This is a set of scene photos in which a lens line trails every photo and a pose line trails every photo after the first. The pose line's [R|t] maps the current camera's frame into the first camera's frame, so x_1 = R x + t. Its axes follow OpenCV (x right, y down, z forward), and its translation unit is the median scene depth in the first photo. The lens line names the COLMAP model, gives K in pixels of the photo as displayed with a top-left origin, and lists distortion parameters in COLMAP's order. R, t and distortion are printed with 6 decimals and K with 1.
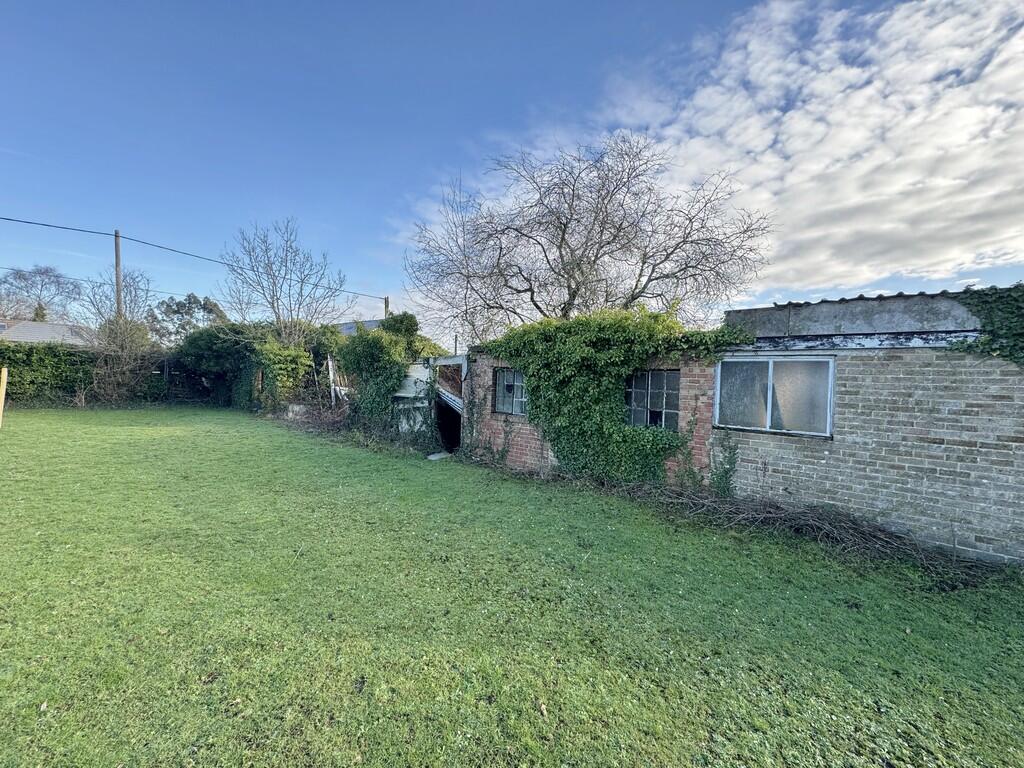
lens RADIAL K [[403.3, 0, 509.2], [0, 403.3, 383.7], [0, 0, 1]] dist [0.000025, -0.000197]
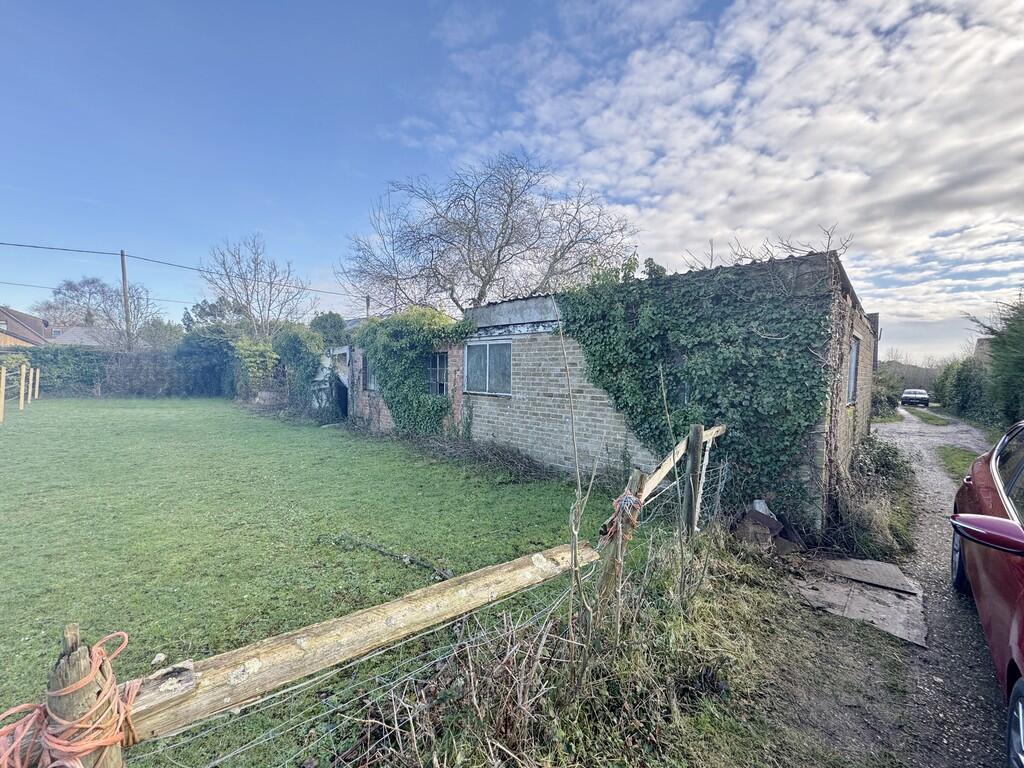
lens RADIAL K [[403.3, 0, 509.9], [0, 403.3, 385.2], [0, 0, 1]] dist [0.000025, -0.000197]
pose [[0.997013, -0.018998, -0.074859, 0.512113], [0.020934, 0.999464, 0.025166, 0.032730], [0.074341, -0.026658, 0.996877, -0.244393]]
